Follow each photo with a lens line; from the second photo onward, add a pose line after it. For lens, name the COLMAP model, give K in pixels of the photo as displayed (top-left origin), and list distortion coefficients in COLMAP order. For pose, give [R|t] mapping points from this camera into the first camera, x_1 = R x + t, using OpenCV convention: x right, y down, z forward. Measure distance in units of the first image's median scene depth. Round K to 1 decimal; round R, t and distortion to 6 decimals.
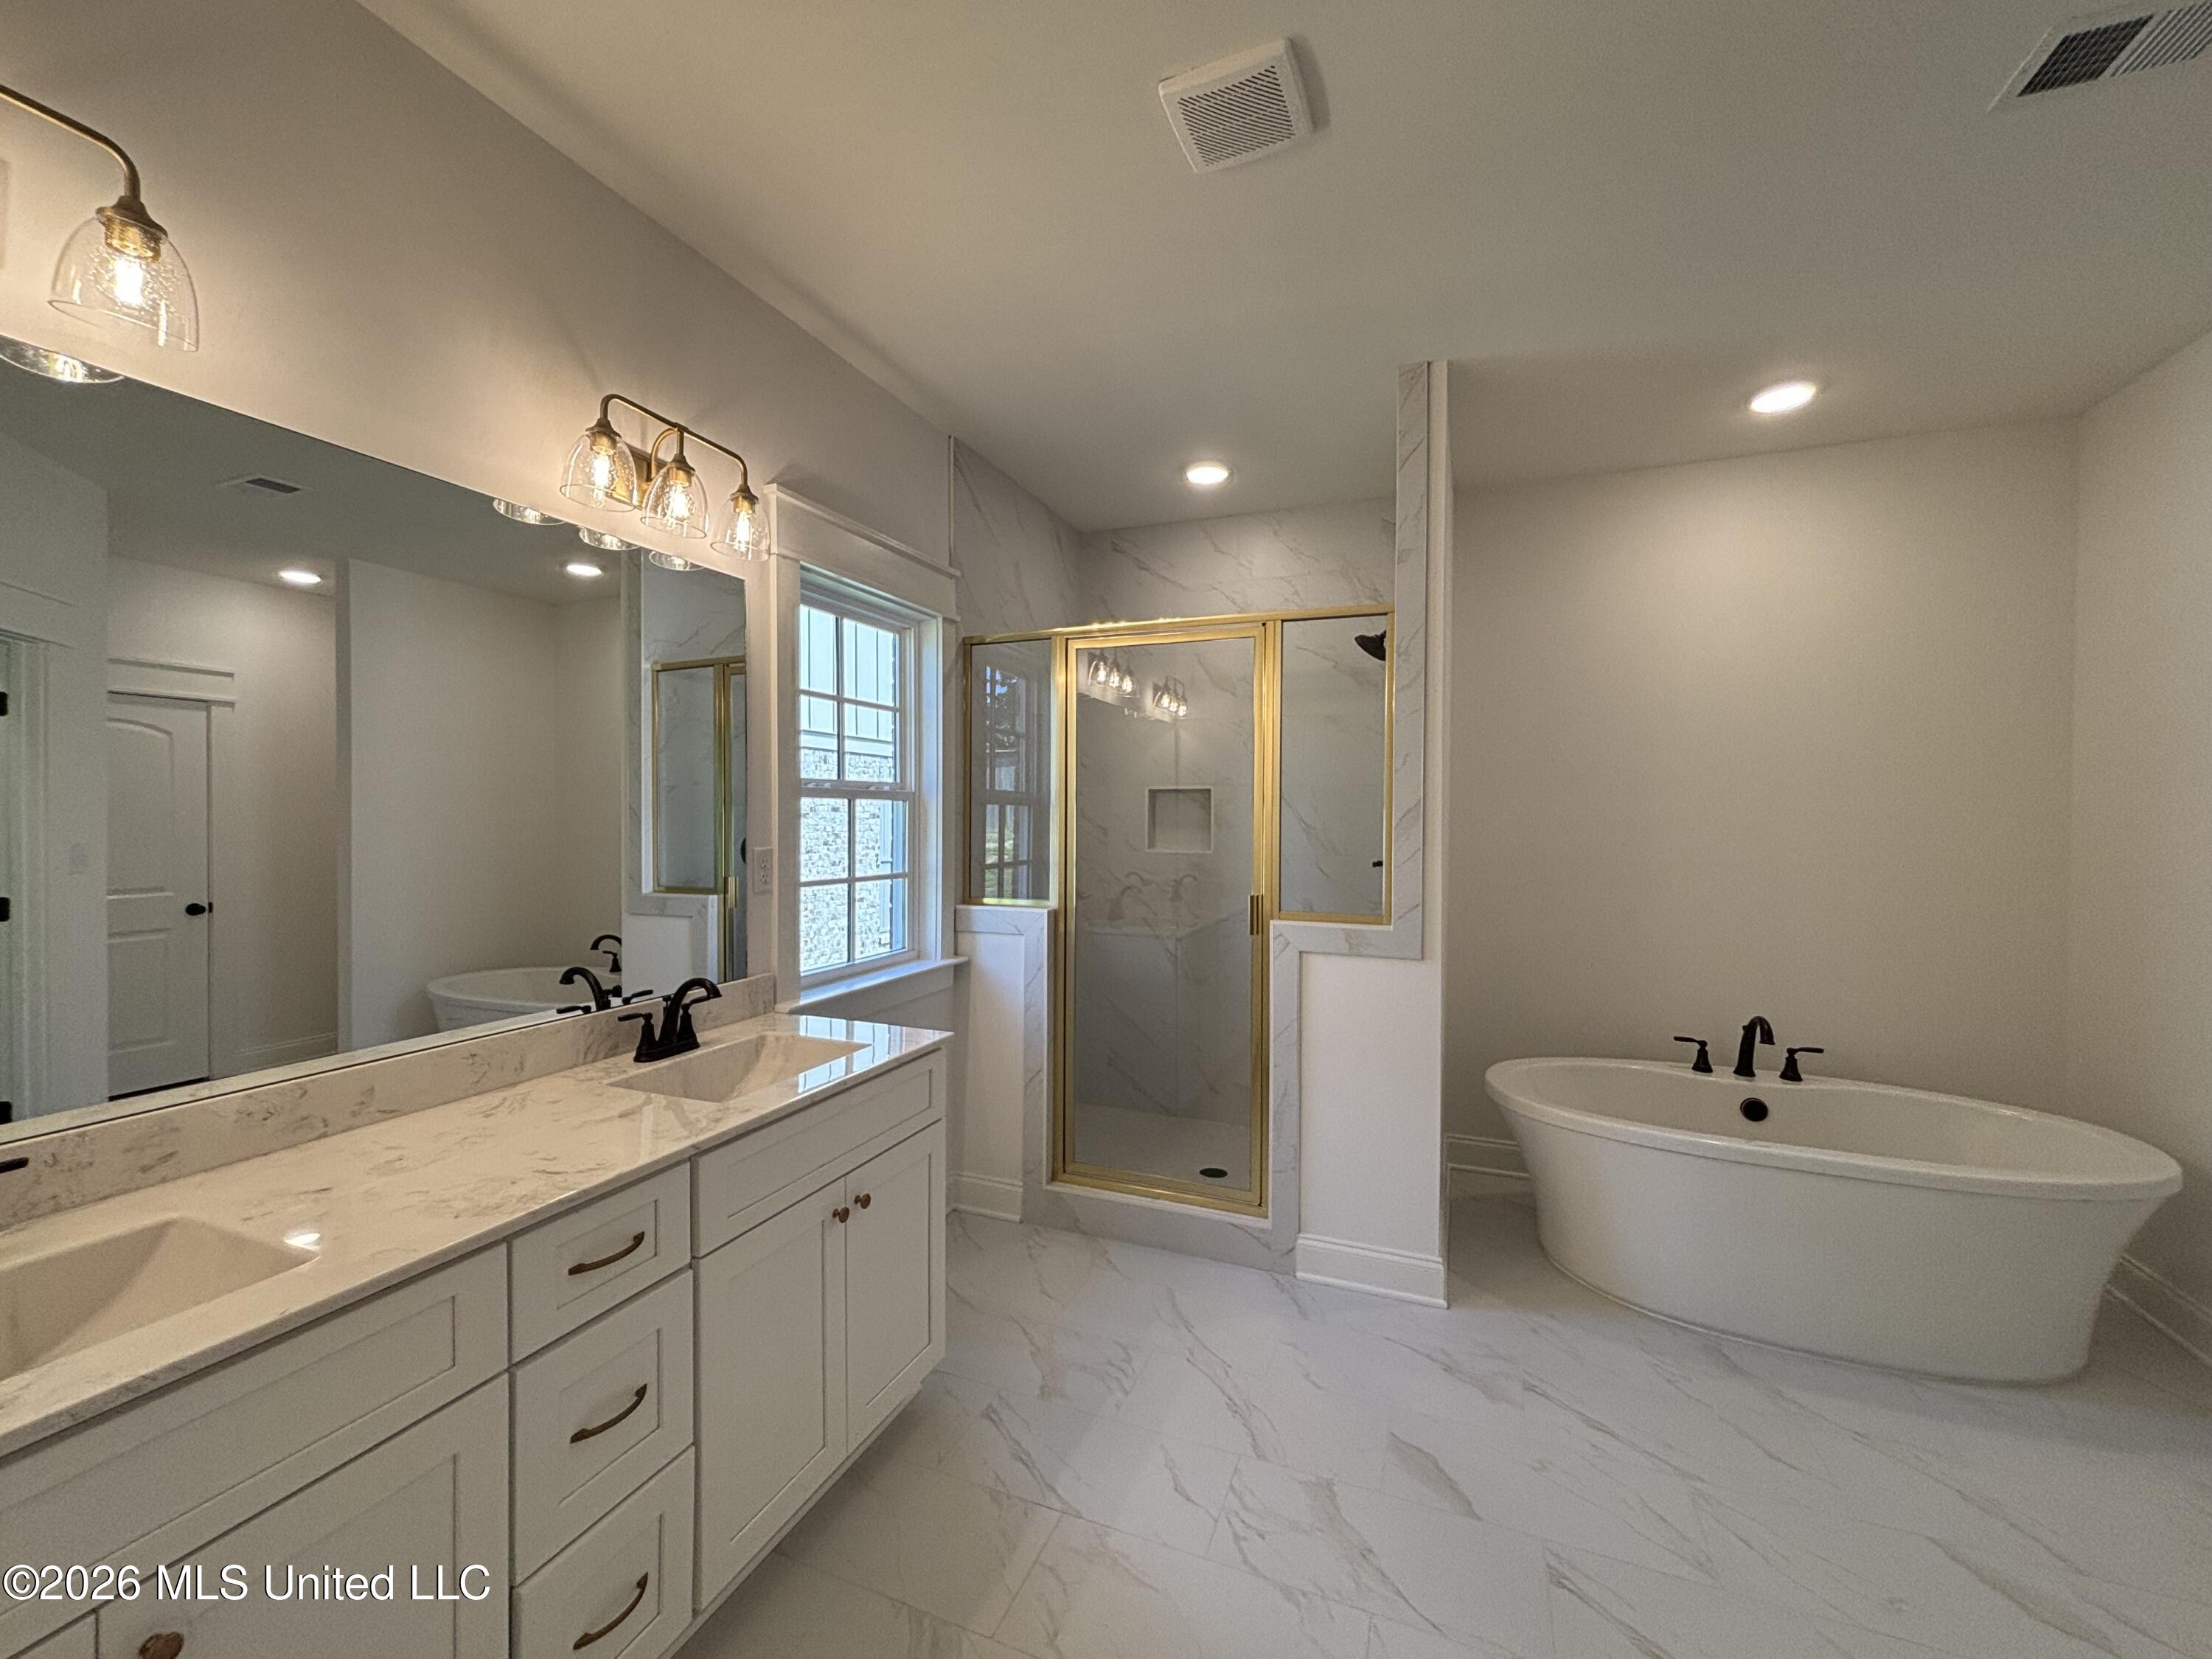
lens RADIAL K [[886.3, 0, 1110.4], [0, 886.3, 827.6], [0, 0, 1]] dist [0.002932, -0.000426]
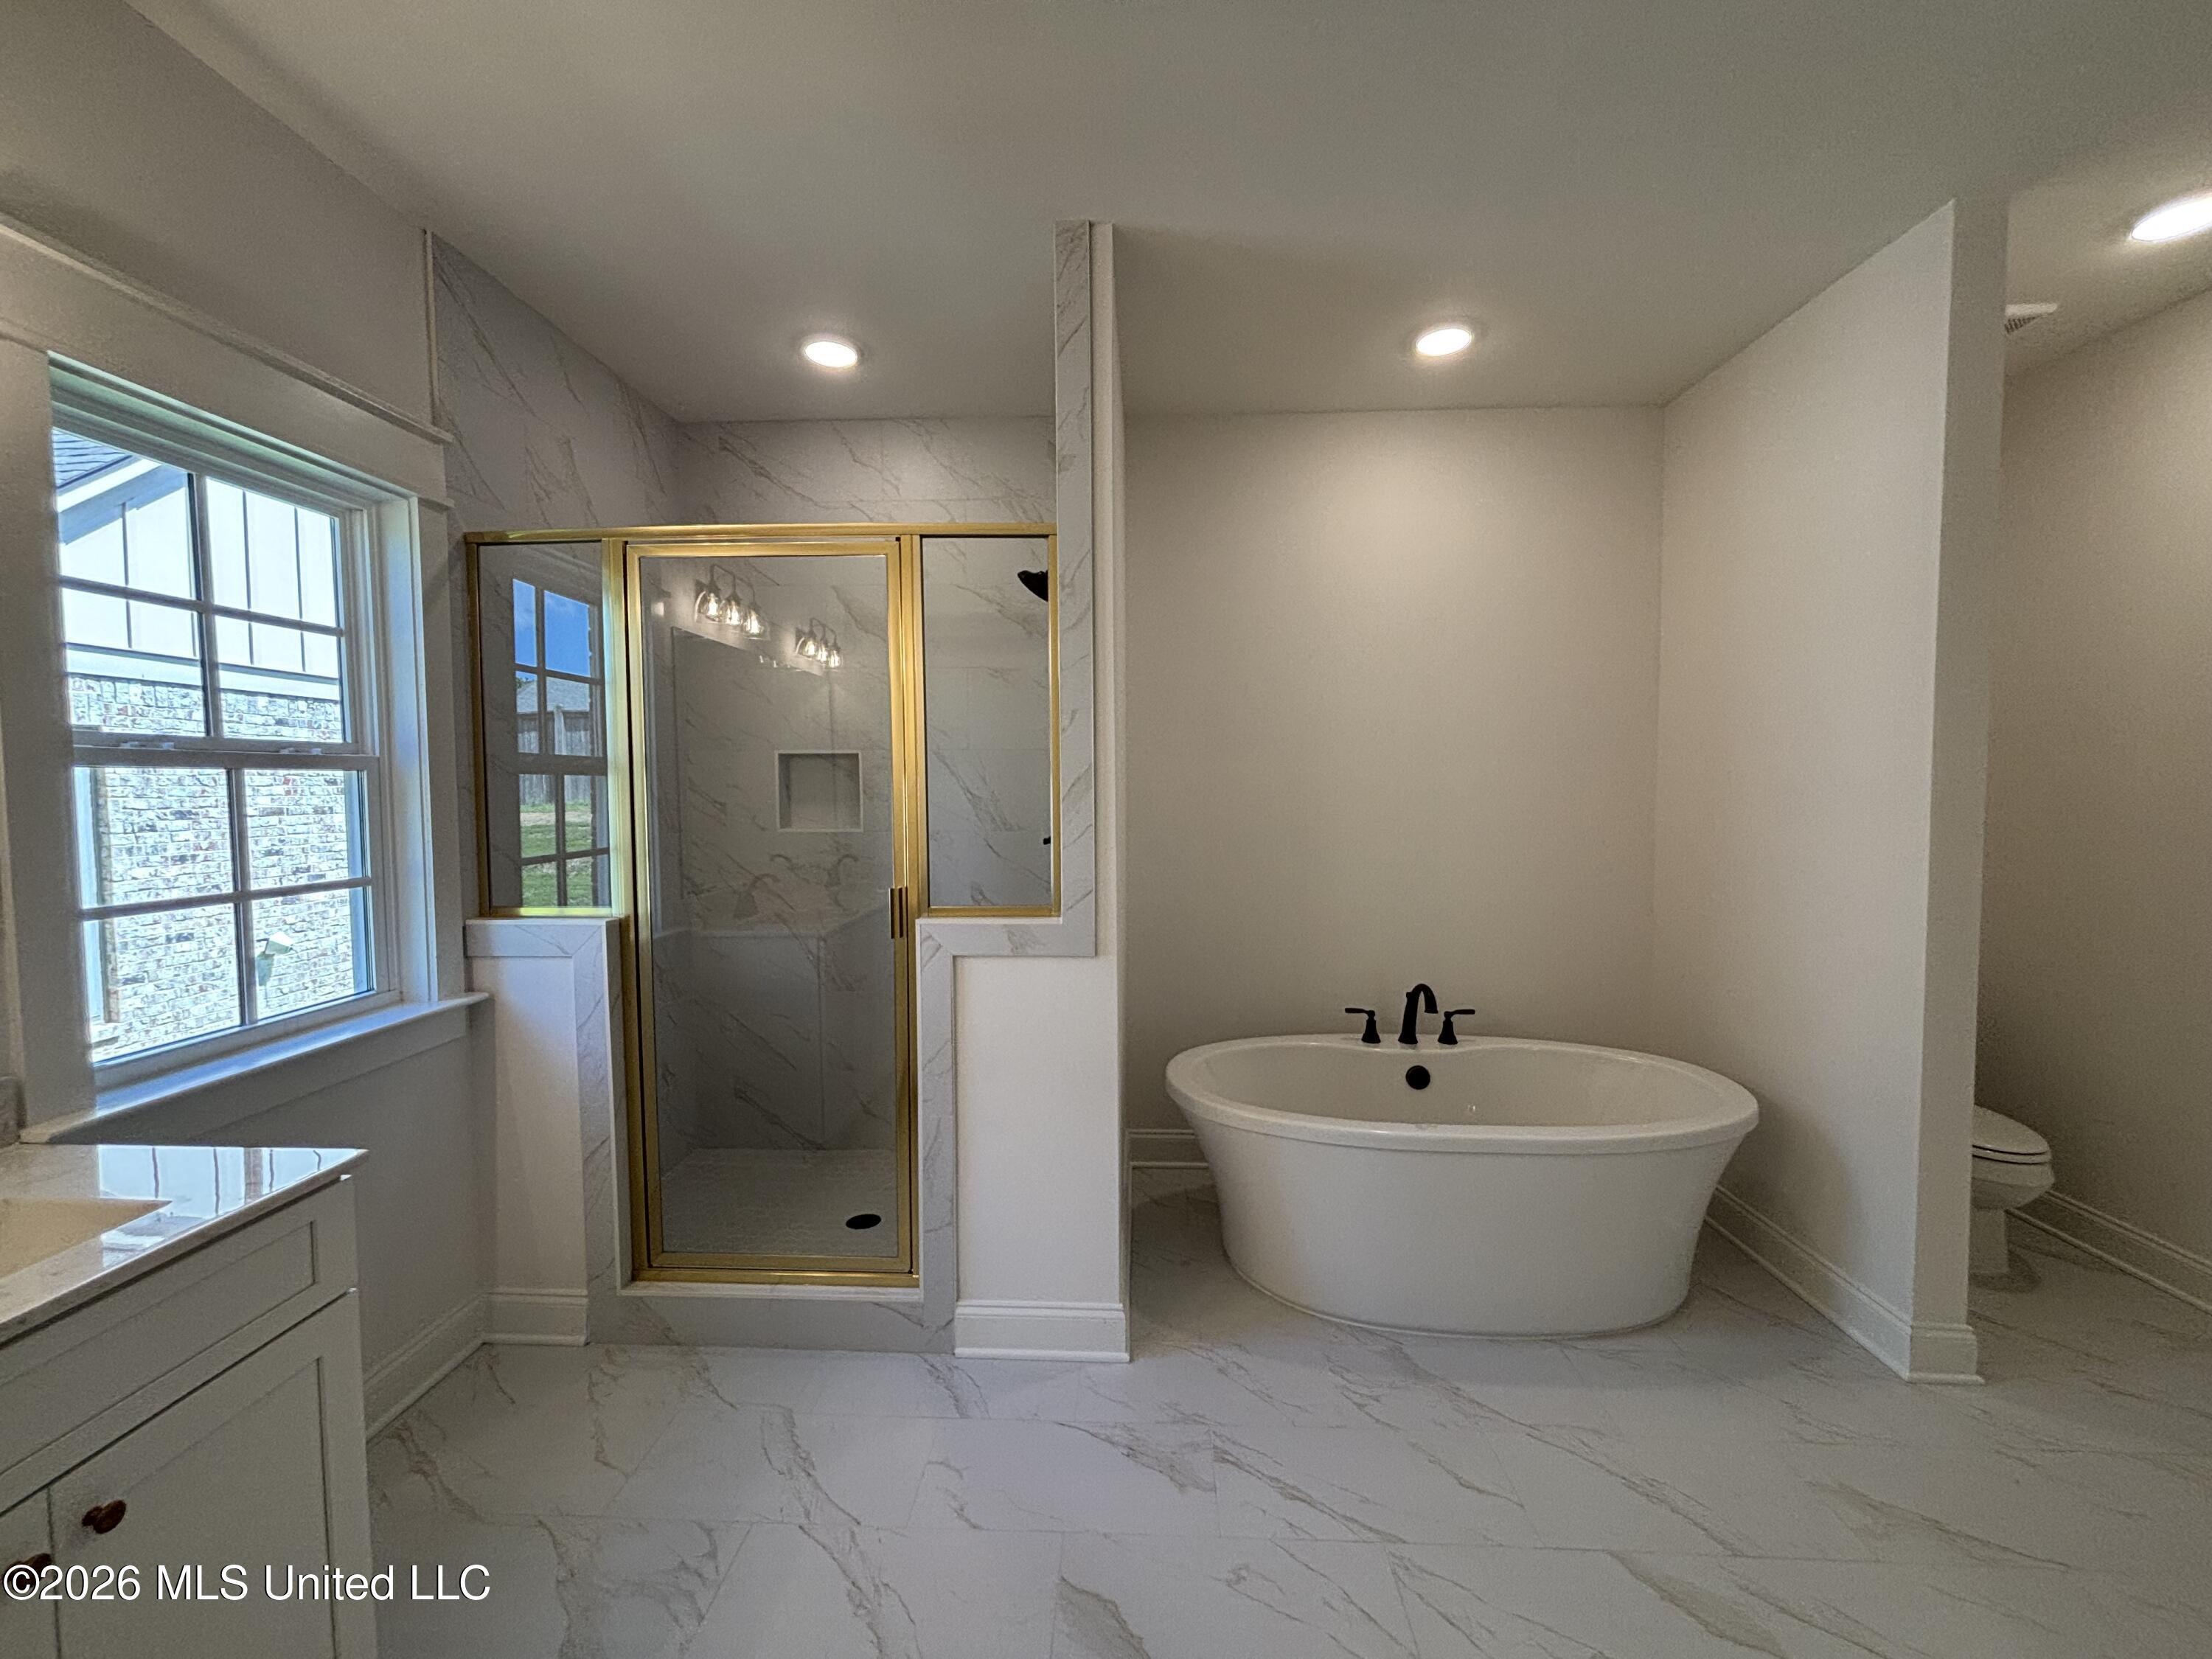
lens RADIAL K [[886.3, 0, 1110.4], [0, 886.3, 827.6], [0, 0, 1]] dist [0.002932, -0.000426]
pose [[0.942089, -0.028907, 0.334116, 0.078640], [0.016056, 0.999024, 0.041159, -0.005843], [-0.334979, -0.033411, 0.941633, 0.188421]]
